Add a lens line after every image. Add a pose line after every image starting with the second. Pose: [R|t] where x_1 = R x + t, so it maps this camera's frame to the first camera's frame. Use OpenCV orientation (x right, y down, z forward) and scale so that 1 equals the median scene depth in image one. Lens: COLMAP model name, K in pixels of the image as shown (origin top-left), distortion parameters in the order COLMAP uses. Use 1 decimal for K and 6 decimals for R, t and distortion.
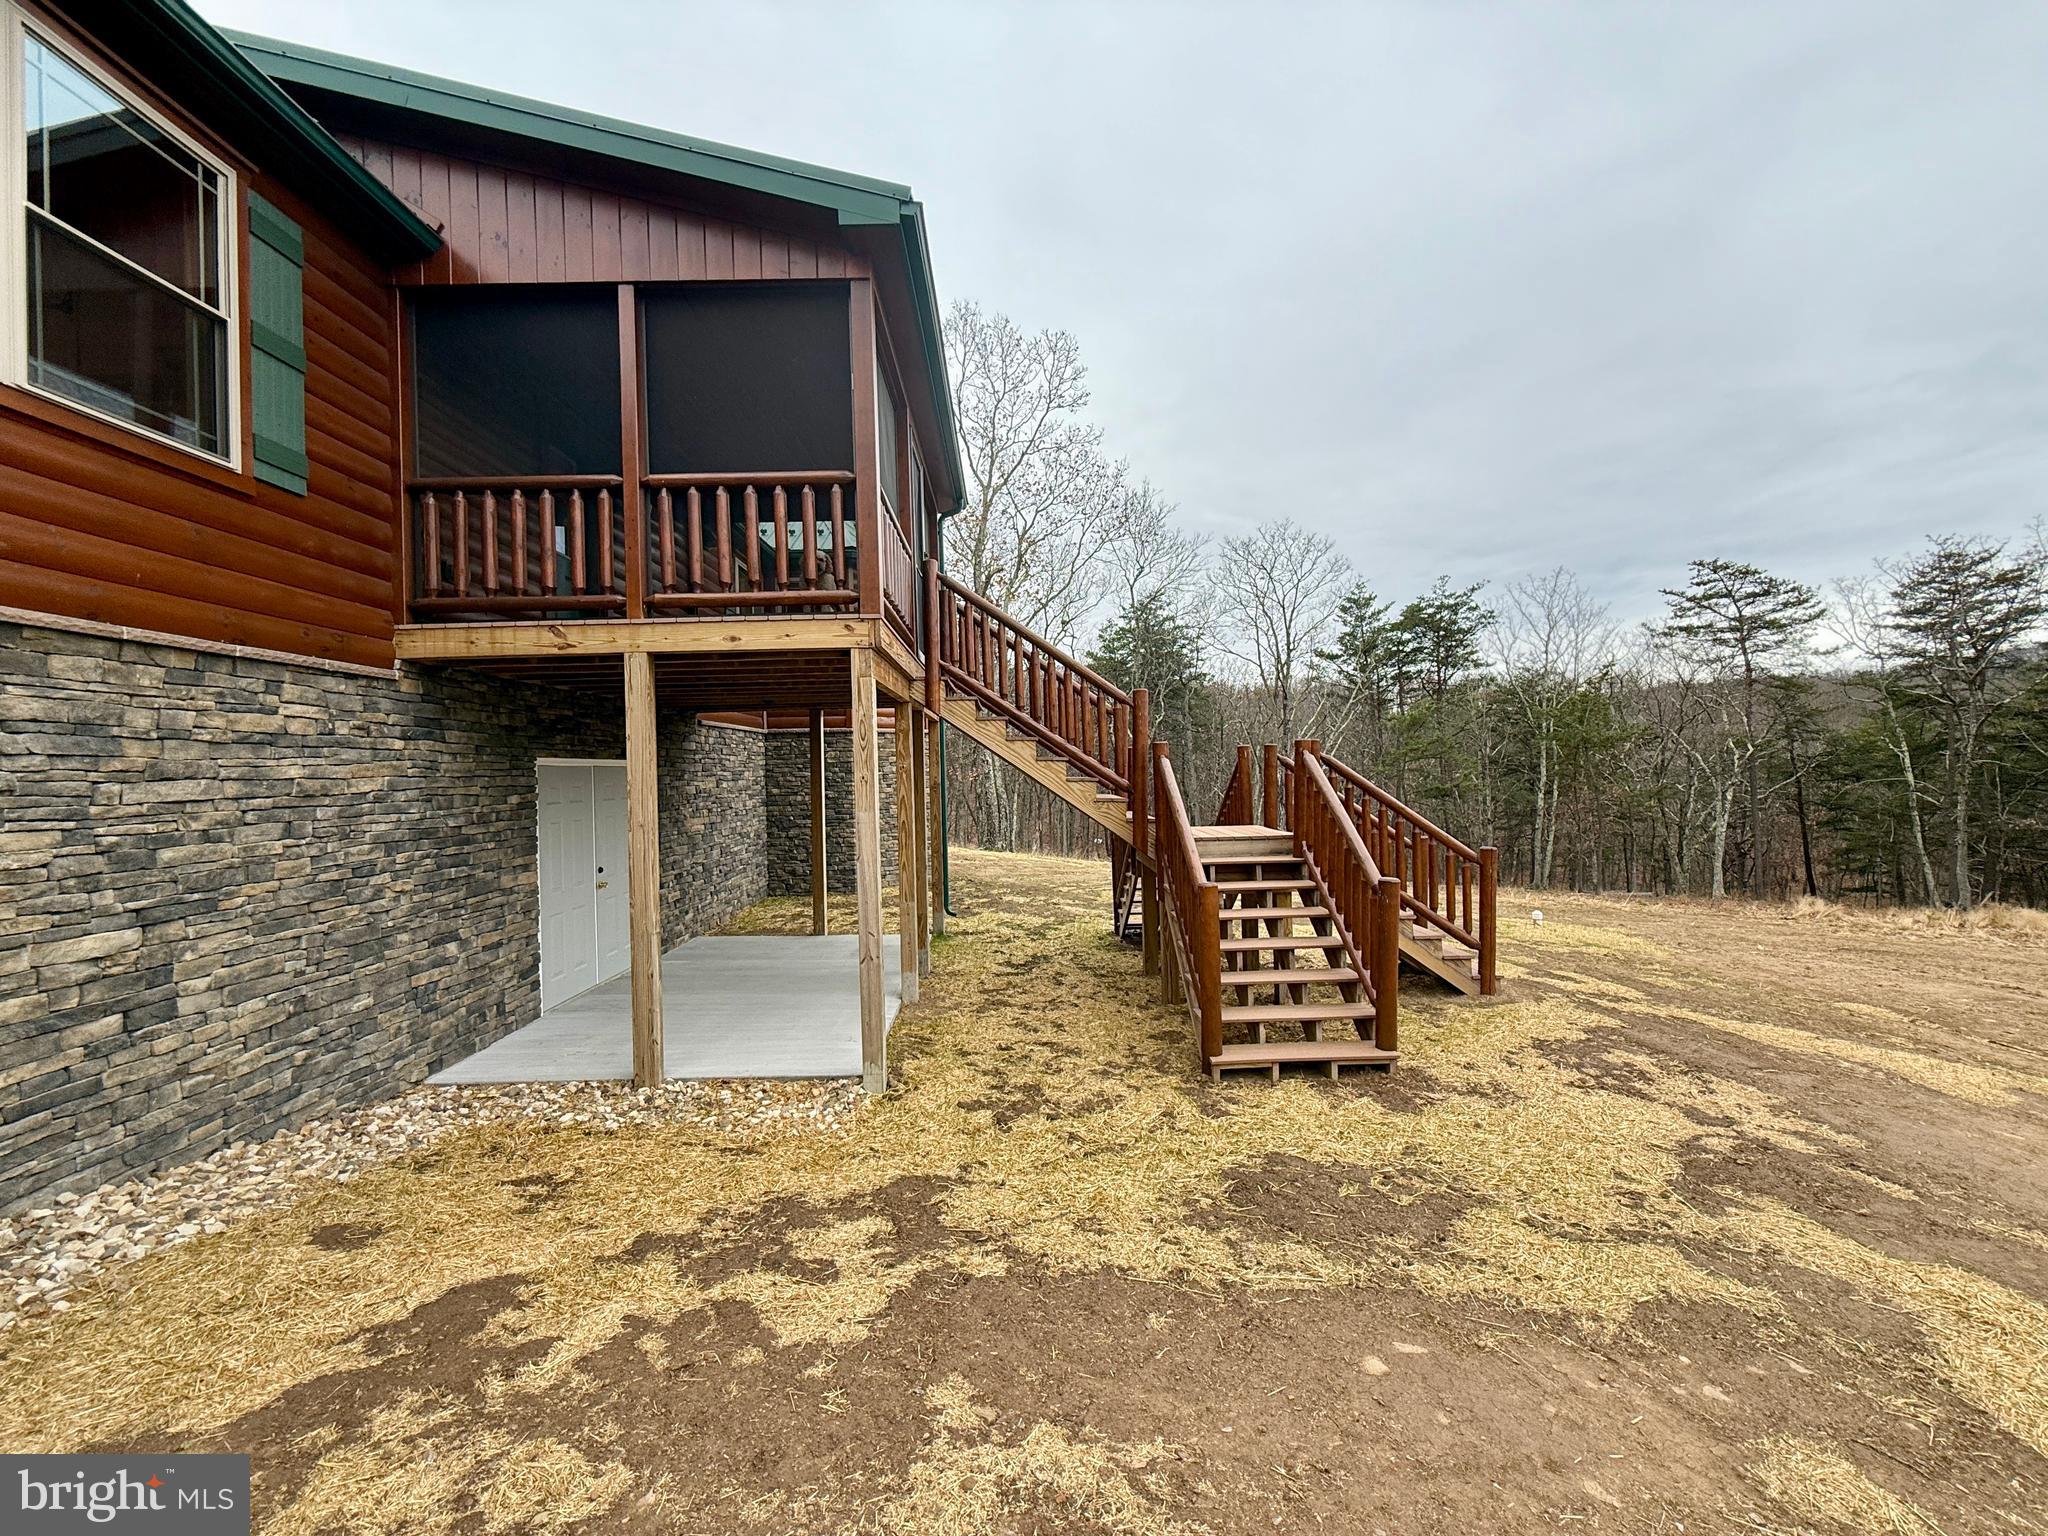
lens RADIAL K [[816.4, 0, 1030.9], [0, 816.4, 765.9], [0, 0, 1]] dist [0.000862, 0.000055]
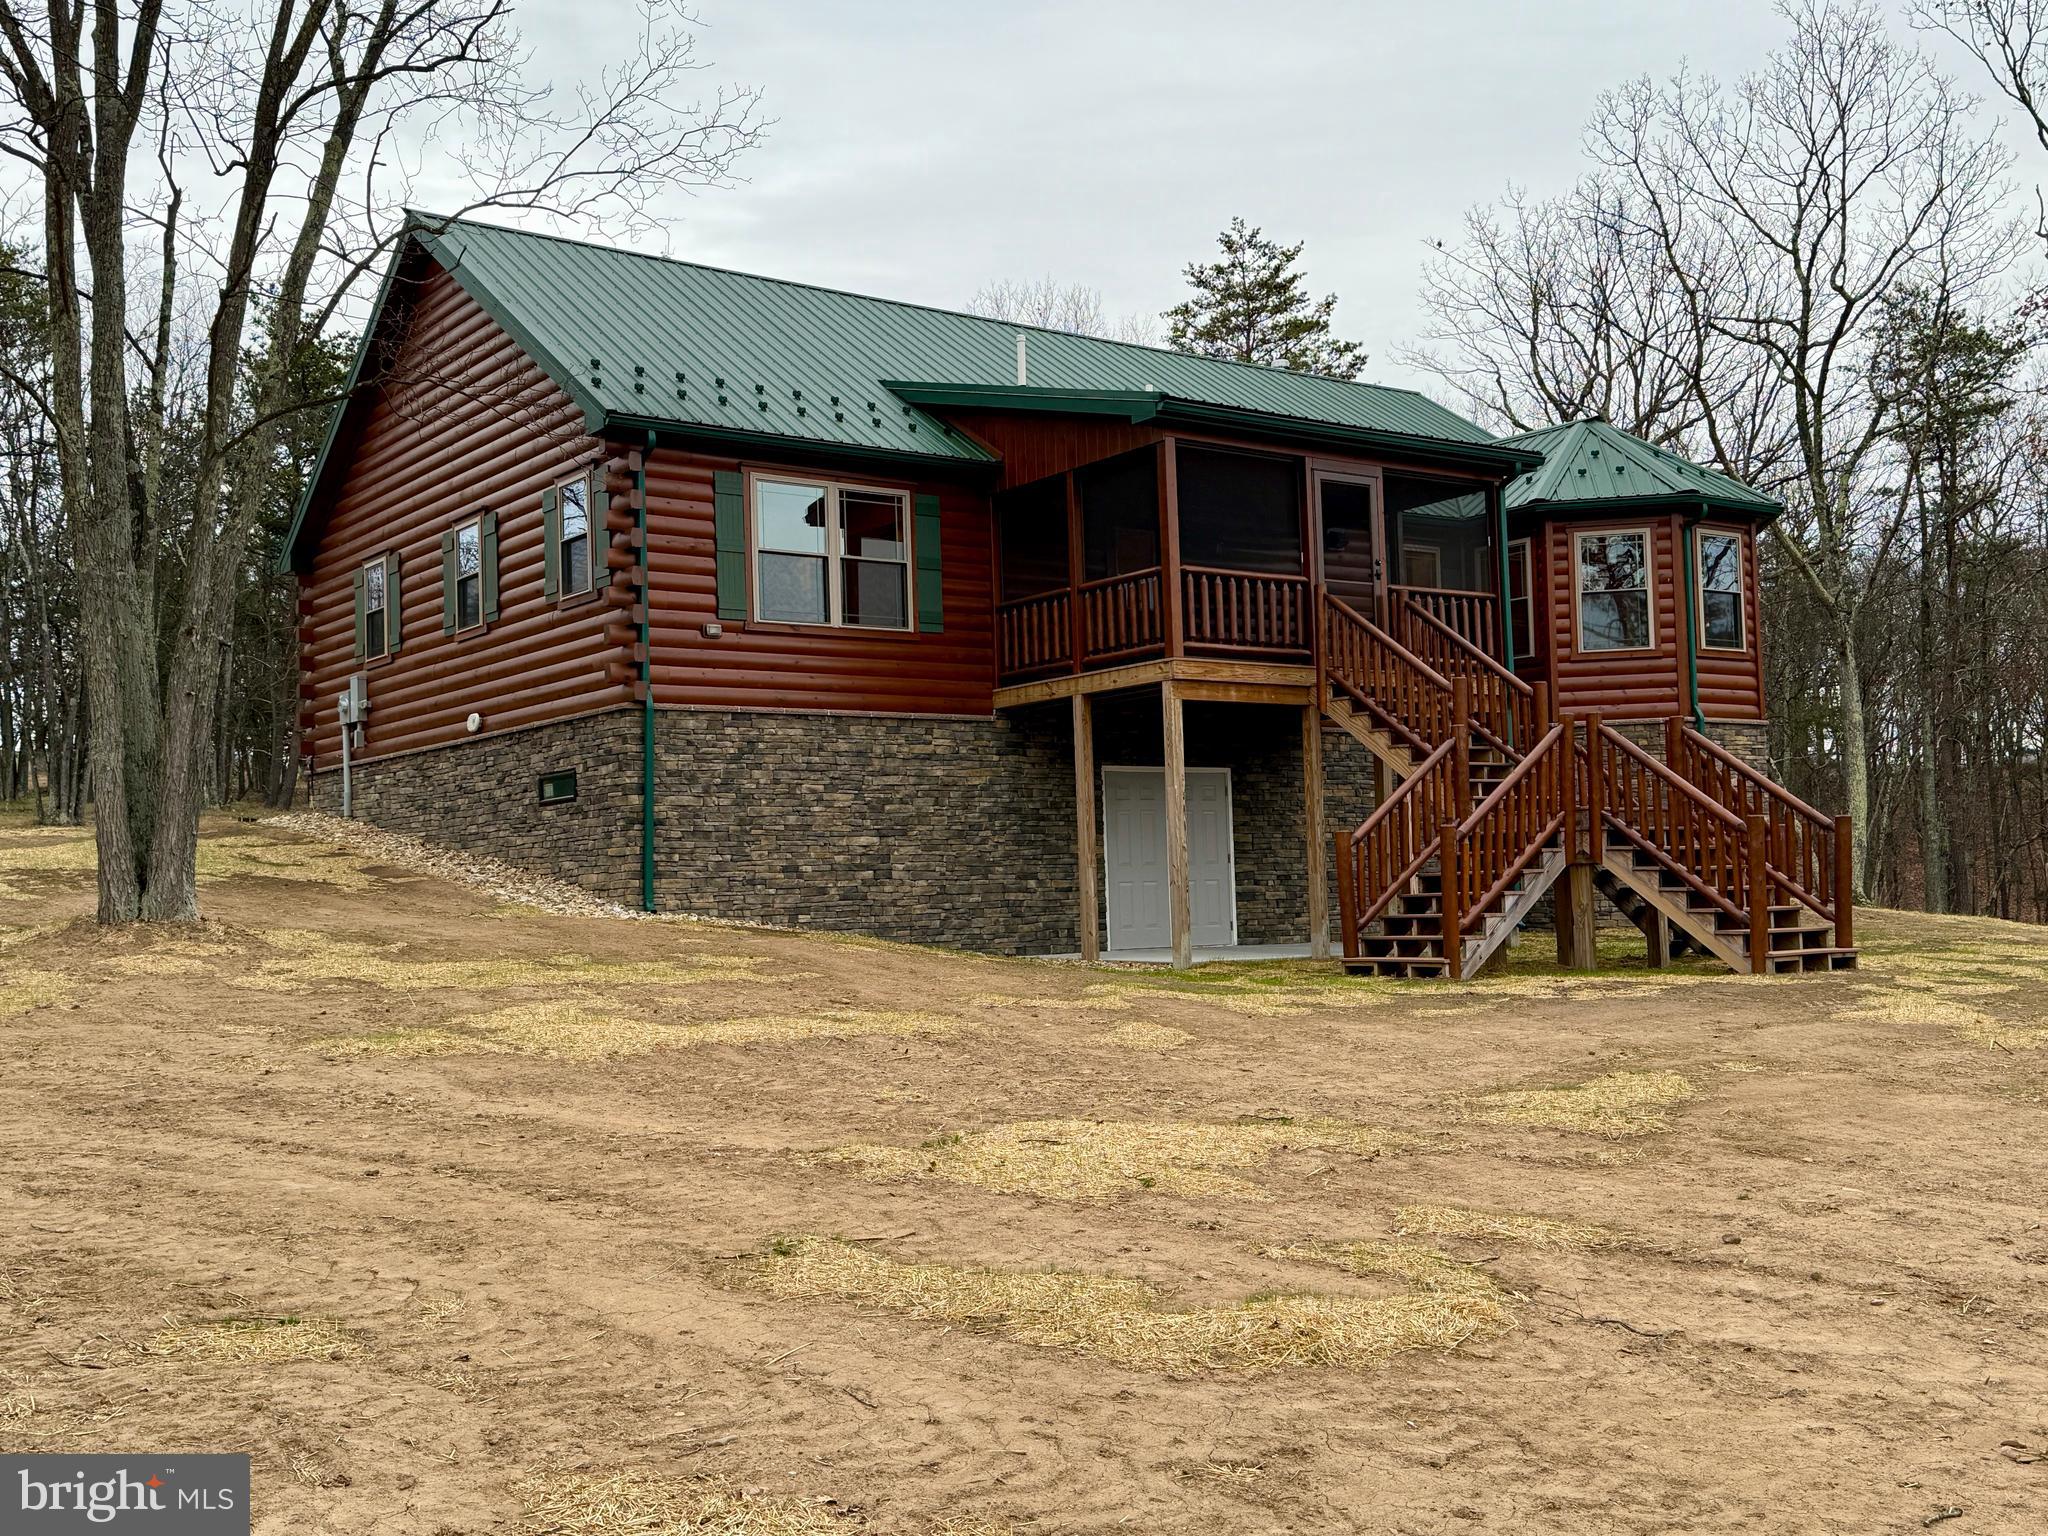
lens RADIAL K [[2097.9, 0, 1020.4], [0, 2097.9, 779.4], [0, 0, 1]] dist [0.119403, 0.001685]
pose [[0.574046, -0.042520, -0.817718, 2.776711], [0.020900, 0.999086, -0.037278, 0.178540], [0.818556, 0.004309, 0.574410, -1.454139]]
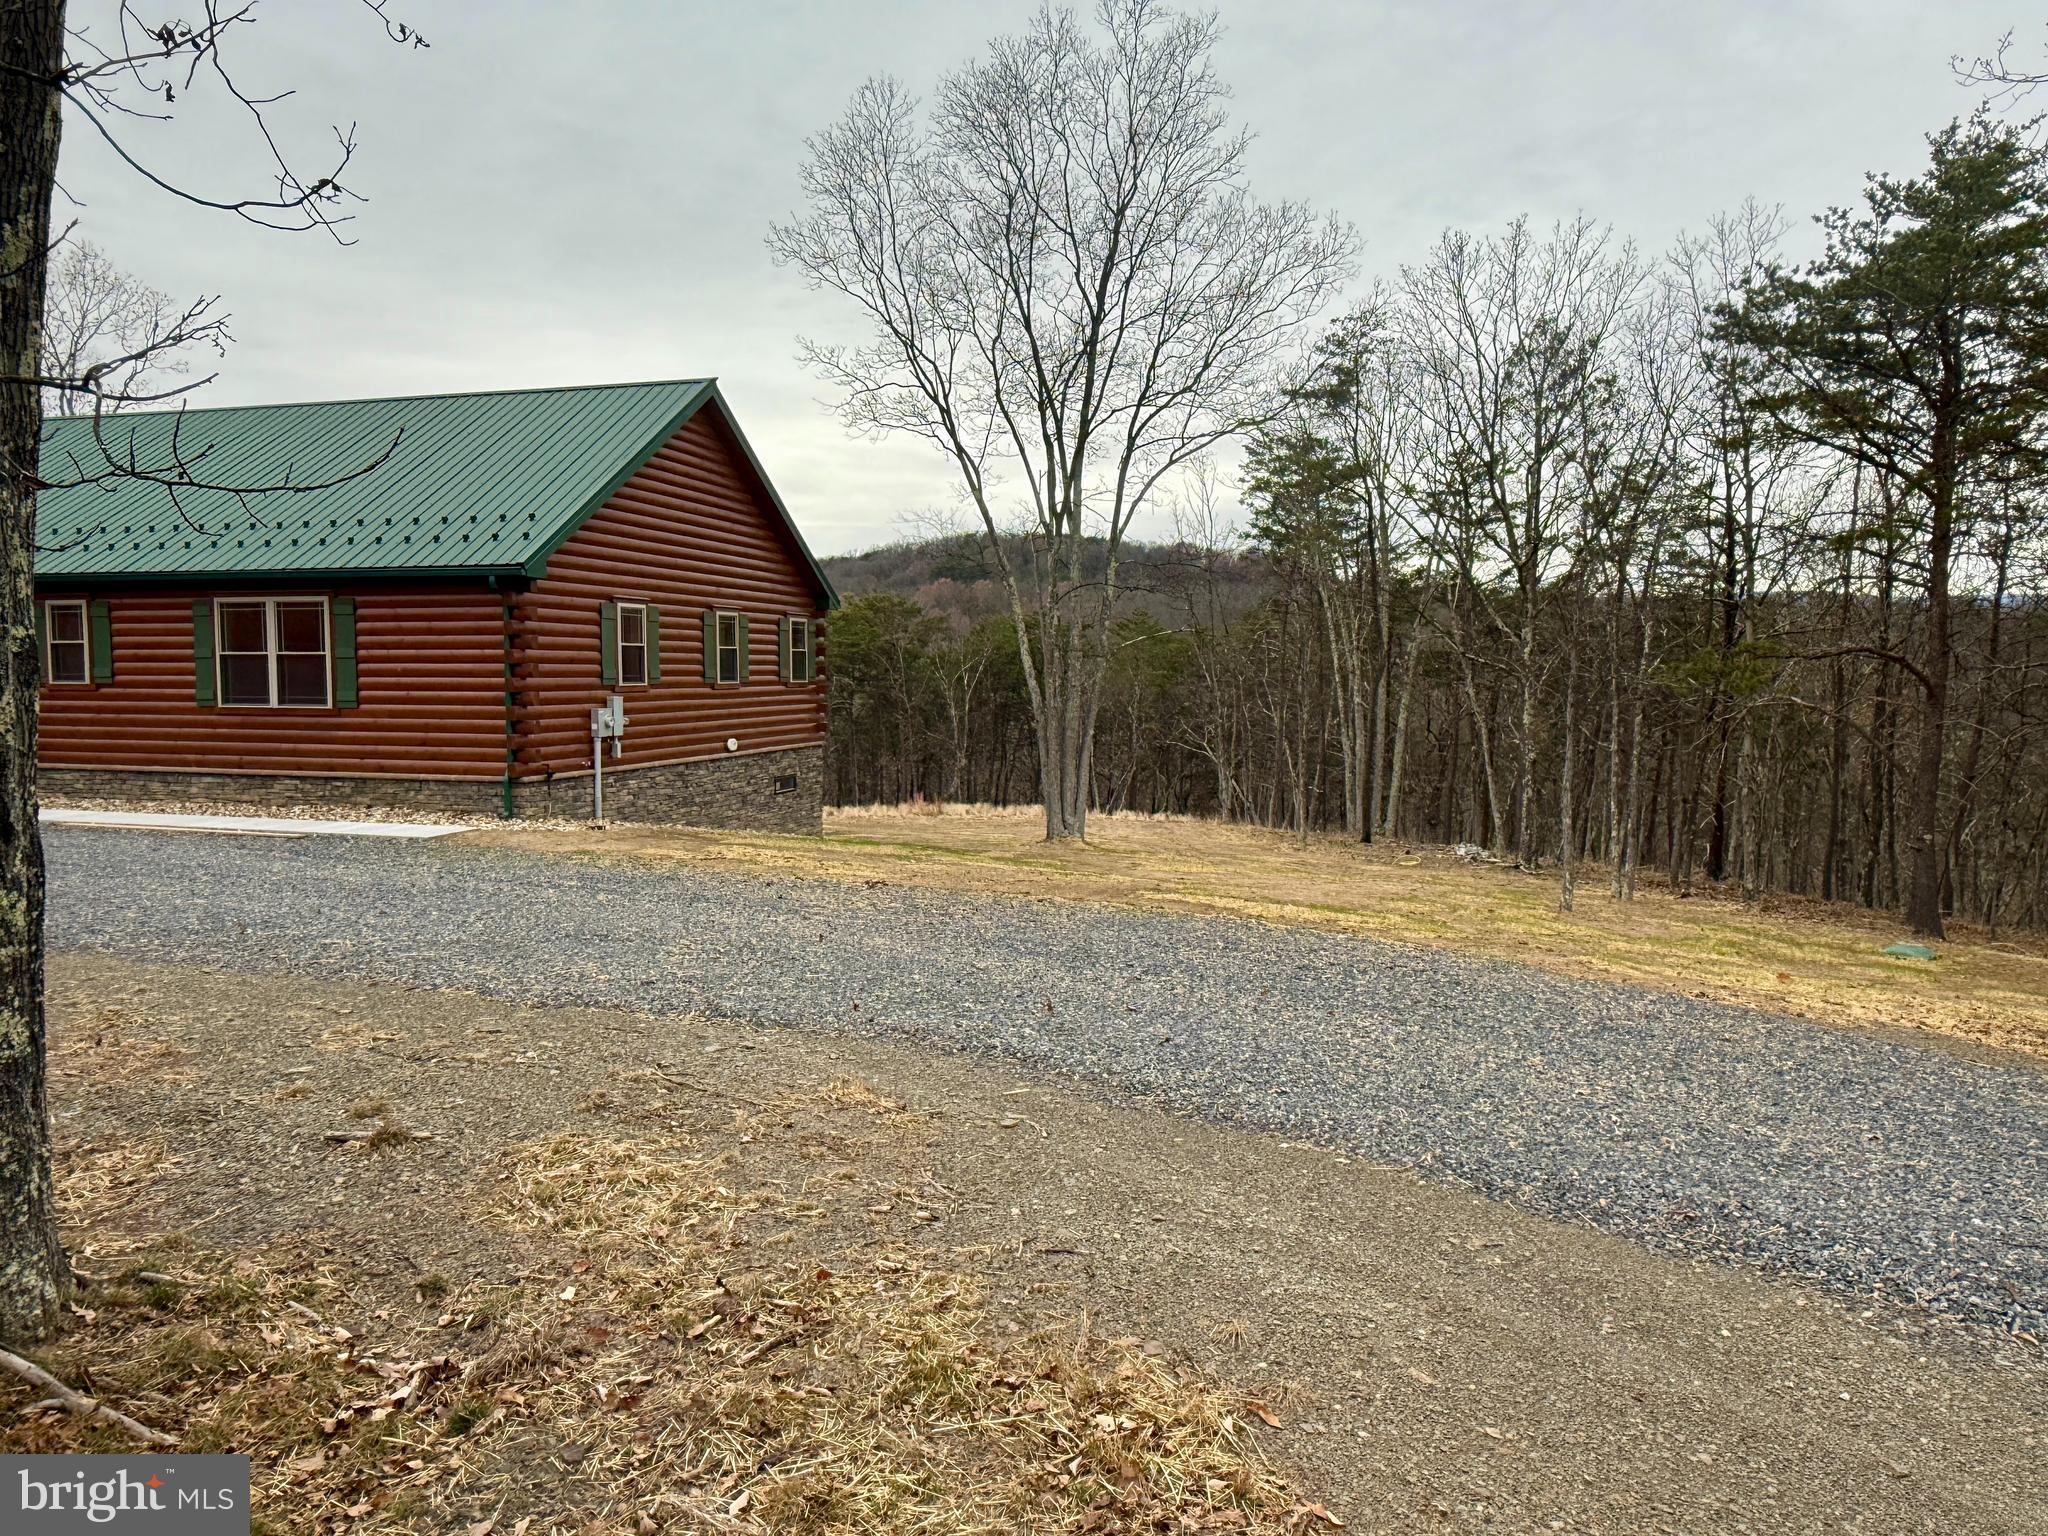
lens RADIAL K [[1352.0, 0, 1033.3], [0, 1352.0, 771.3], [0, 0, 1]] dist [0.000414, 0.002017]
pose [[0.282632, -0.045629, 0.958143, -5.260023], [-0.016382, 0.998493, 0.052383, -0.278829], [-0.959089, -0.030501, 0.281458, -2.003607]]
